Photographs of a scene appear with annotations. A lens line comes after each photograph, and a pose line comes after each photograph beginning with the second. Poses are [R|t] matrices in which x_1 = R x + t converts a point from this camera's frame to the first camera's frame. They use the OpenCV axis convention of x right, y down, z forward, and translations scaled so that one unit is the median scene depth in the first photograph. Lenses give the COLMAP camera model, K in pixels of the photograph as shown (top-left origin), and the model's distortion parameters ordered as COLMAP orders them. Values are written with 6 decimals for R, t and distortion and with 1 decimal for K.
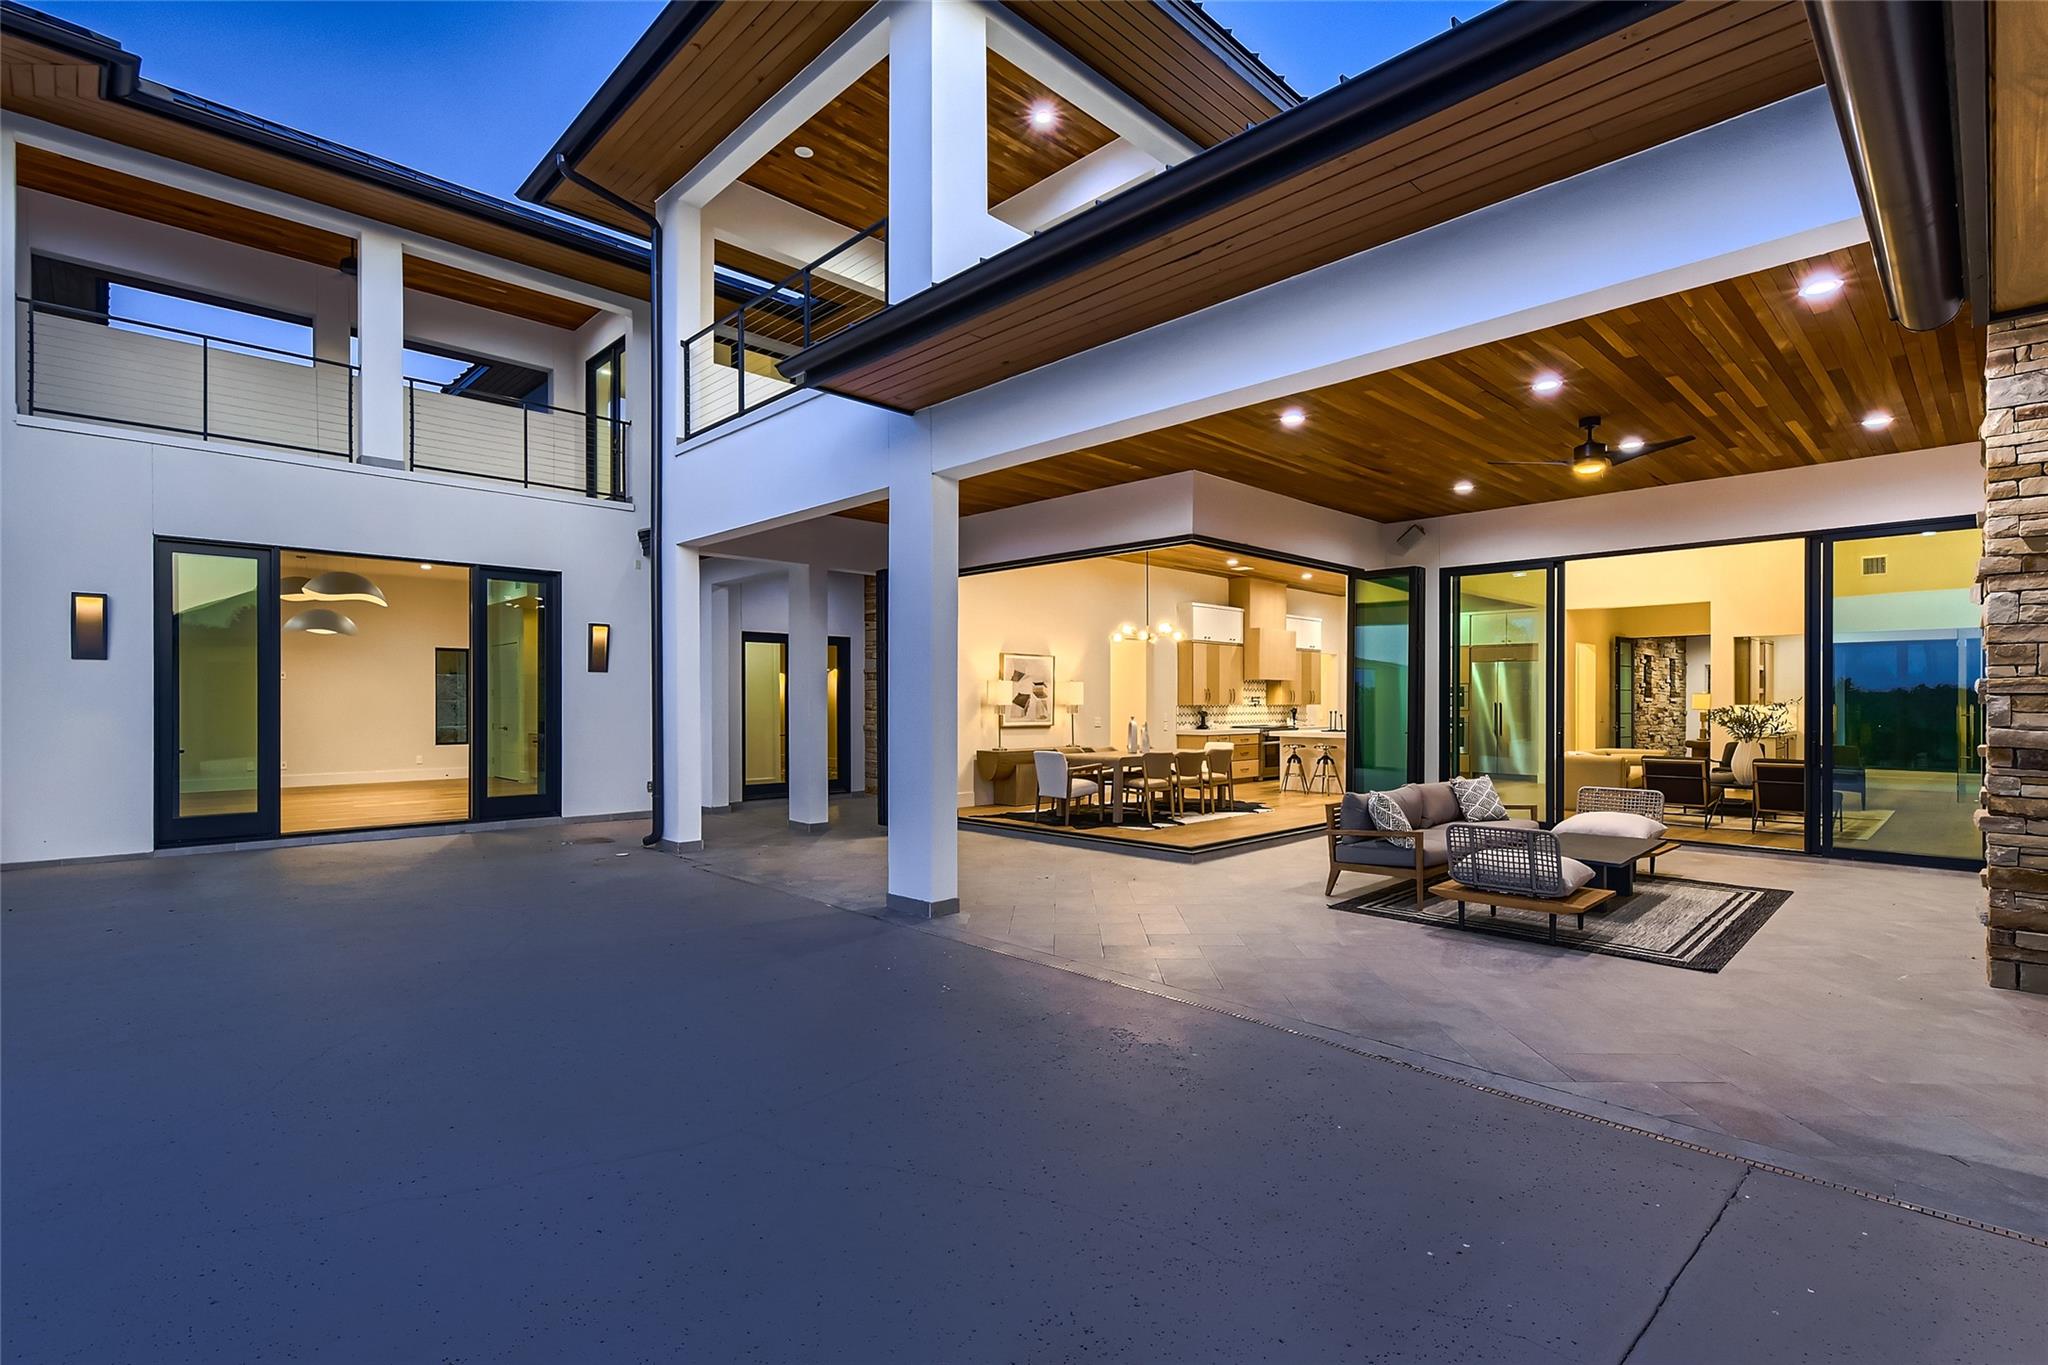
lens RADIAL K [[970.6, 0, 1052.0], [0, 970.6, 696.0], [0, 0, 1]] dist [0.013615, 0.000117]
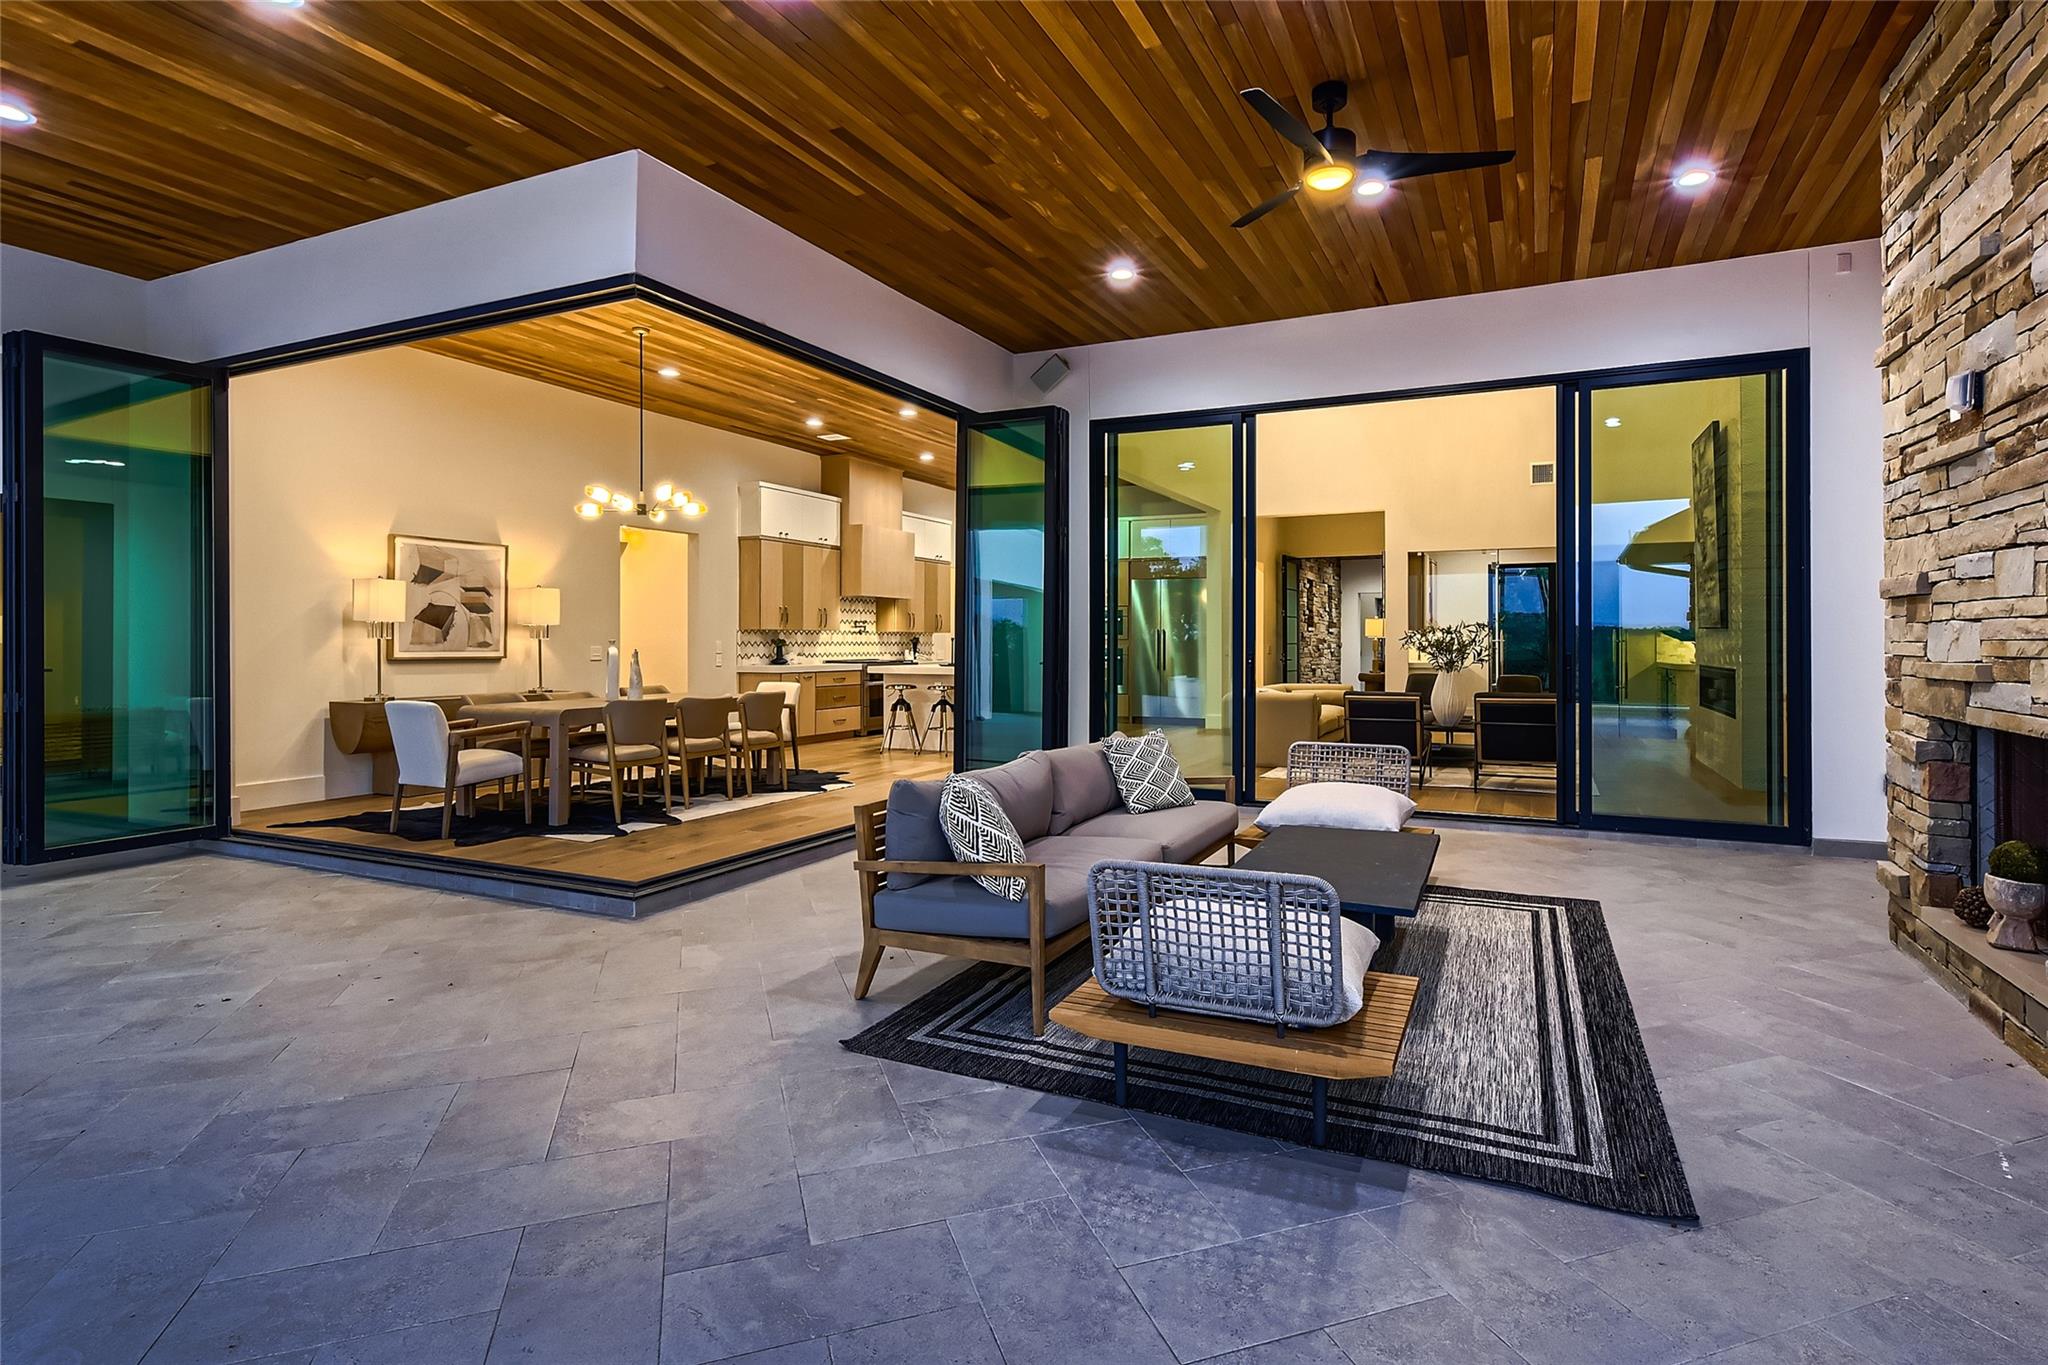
lens RADIAL K [[1041.0, 0, 1032.8], [0, 1041.0, 639.5], [0, 0, 1]] dist [-0.000396, 0.002049]
pose [[0.950428, -0.001059, 0.310942, 0.117850], [0.000160, 0.999996, 0.002917, 0.017113], [-0.310944, -0.002723, 0.950424, 0.281509]]
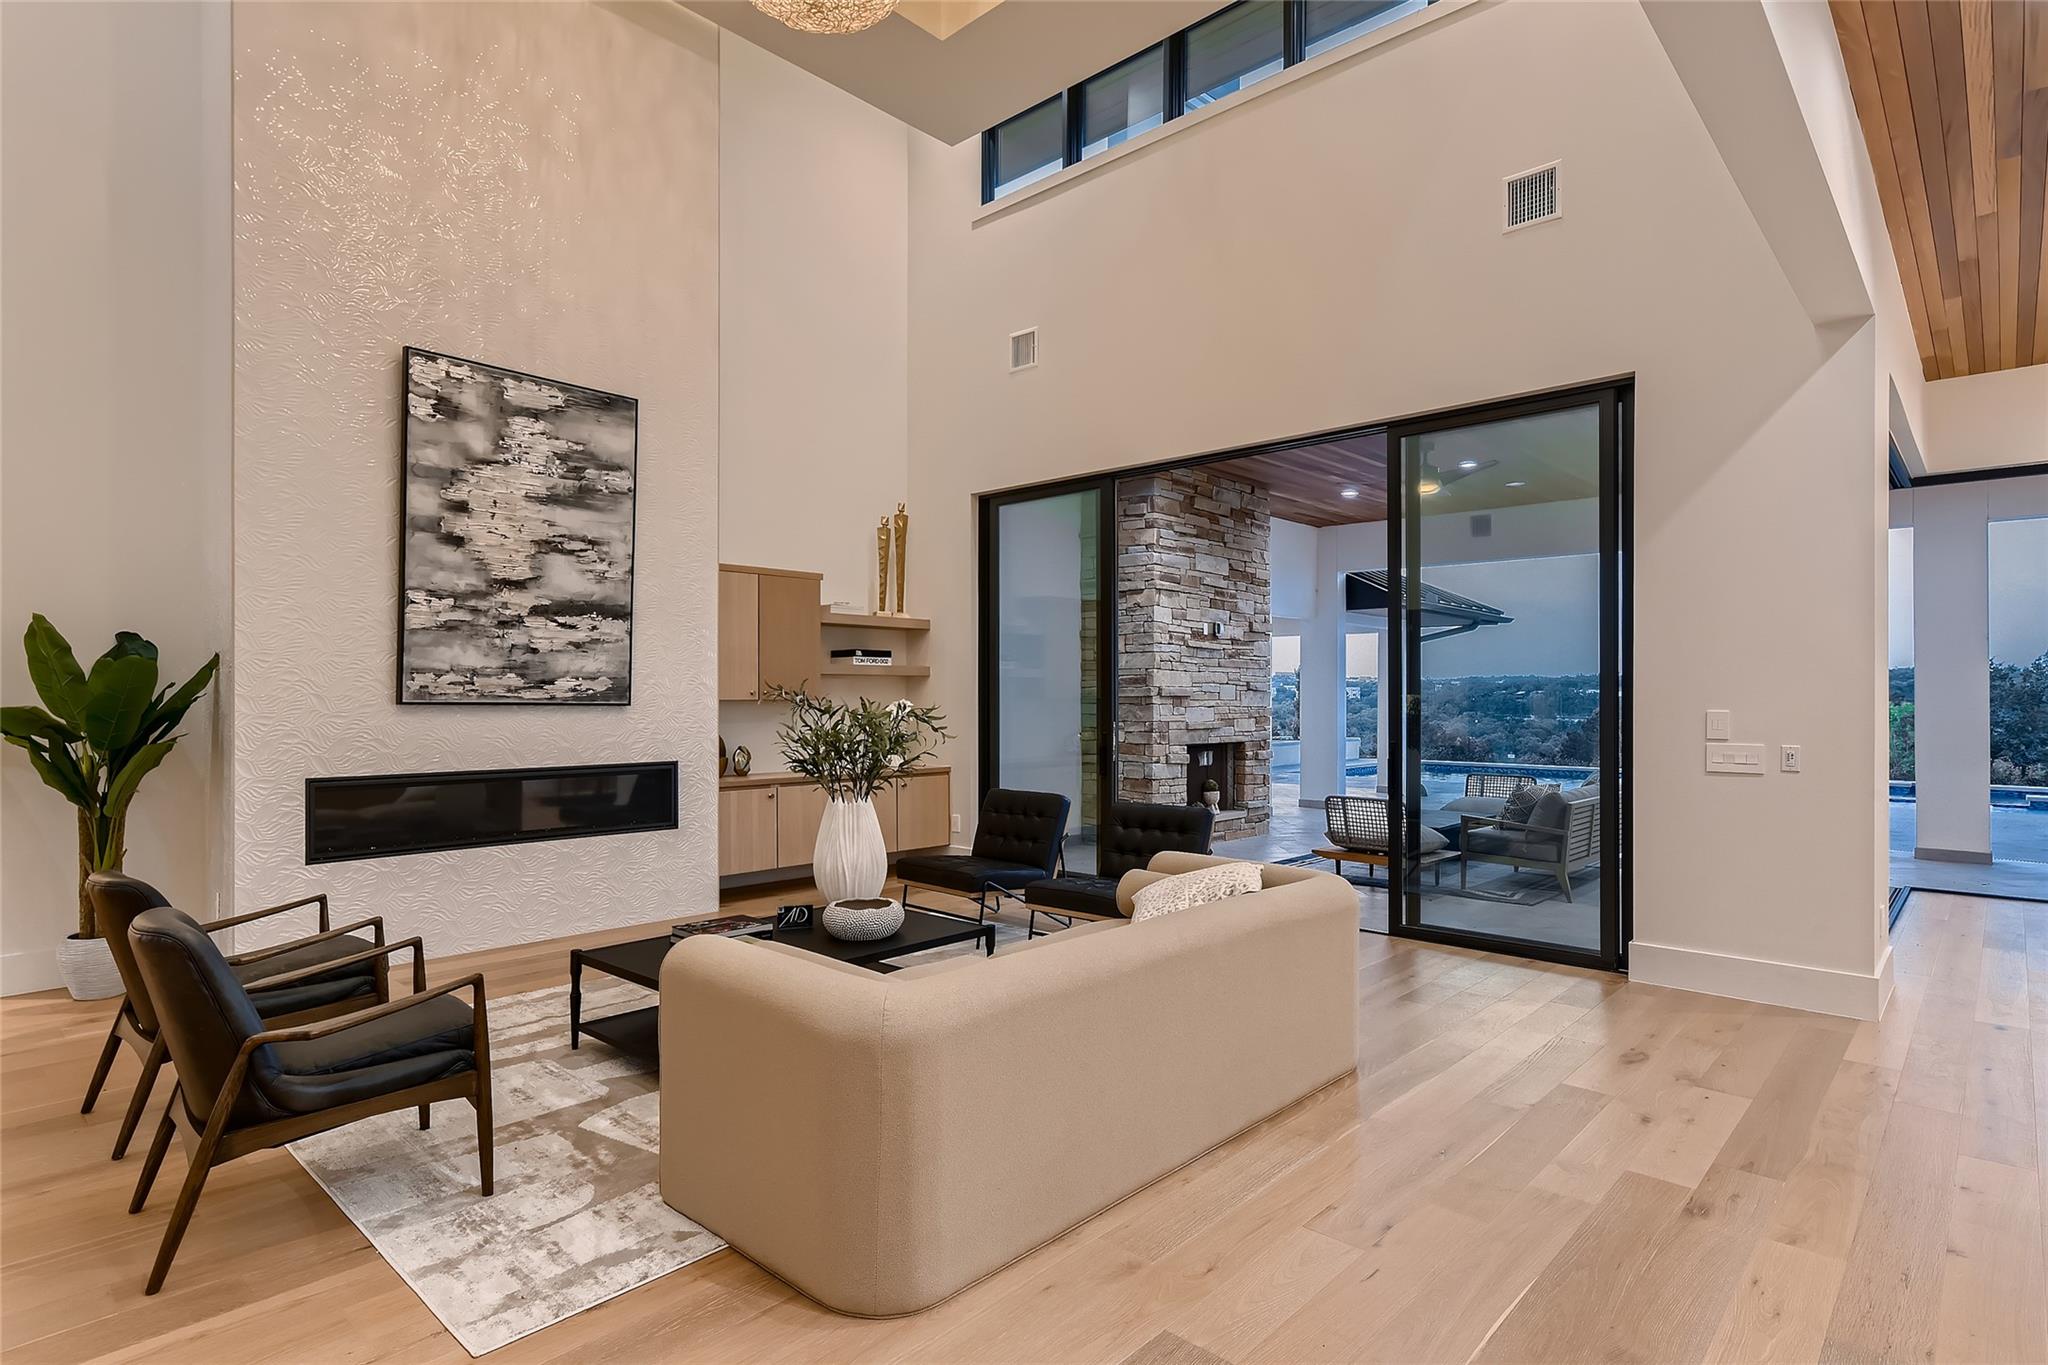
lens RADIAL K [[1060.7, 0, 1050.8], [0, 1060.7, 690.5], [0, 0, 1]] dist [-0.000270, 0.003328]
pose [[-0.999299, -0.003651, -0.037263, 0.576440], [-0.003198, 0.999920, -0.012203, 0.010893], [0.037304, -0.012076, -0.999231, 1.235916]]
